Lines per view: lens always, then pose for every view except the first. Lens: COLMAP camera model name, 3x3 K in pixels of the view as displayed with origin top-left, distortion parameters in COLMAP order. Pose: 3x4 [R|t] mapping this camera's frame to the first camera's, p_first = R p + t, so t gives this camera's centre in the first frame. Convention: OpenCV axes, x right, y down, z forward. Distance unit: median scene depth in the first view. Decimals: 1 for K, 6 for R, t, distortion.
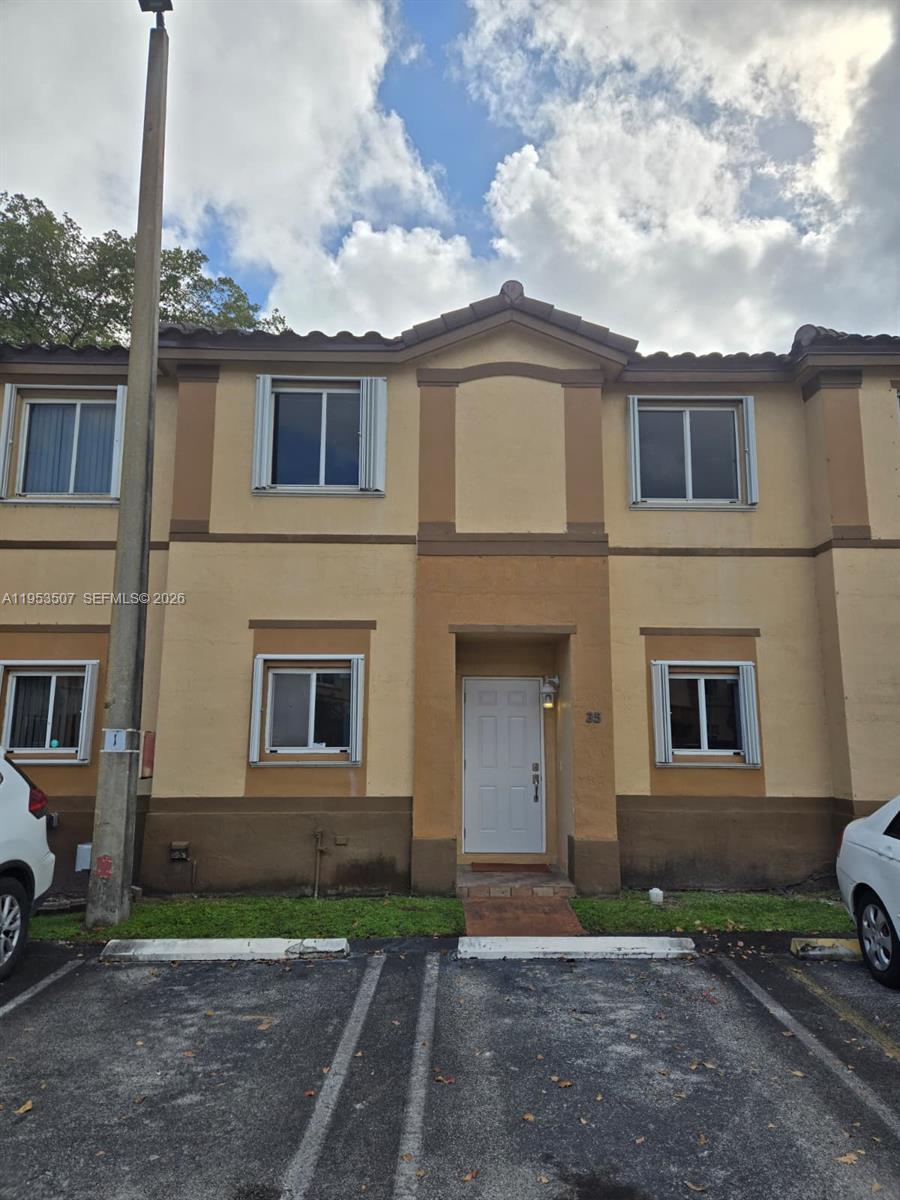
lens RADIAL K [[819.4, 0, 450.0], [0, 819.4, 600.0], [0, 0, 1]] dist [0.091804, -0.083747]
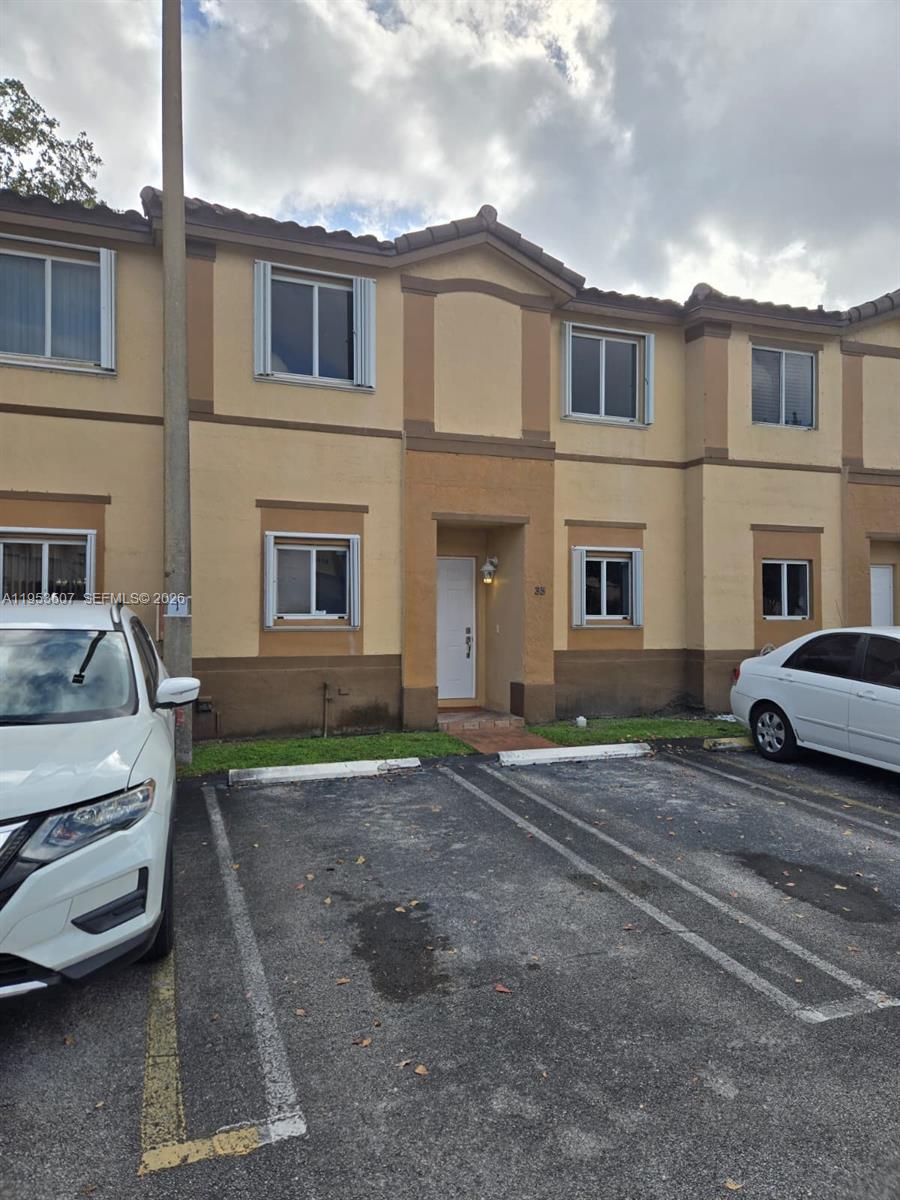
lens RADIAL K [[819.4, 0, 450.0], [0, 819.4, 600.0], [0, 0, 1]] dist [0.091804, -0.083747]
pose [[0.940756, 0.004769, 0.339052, -0.365682], [-0.056951, 0.987919, 0.144124, -0.015856], [-0.334269, -0.154895, 0.929662, -0.119580]]
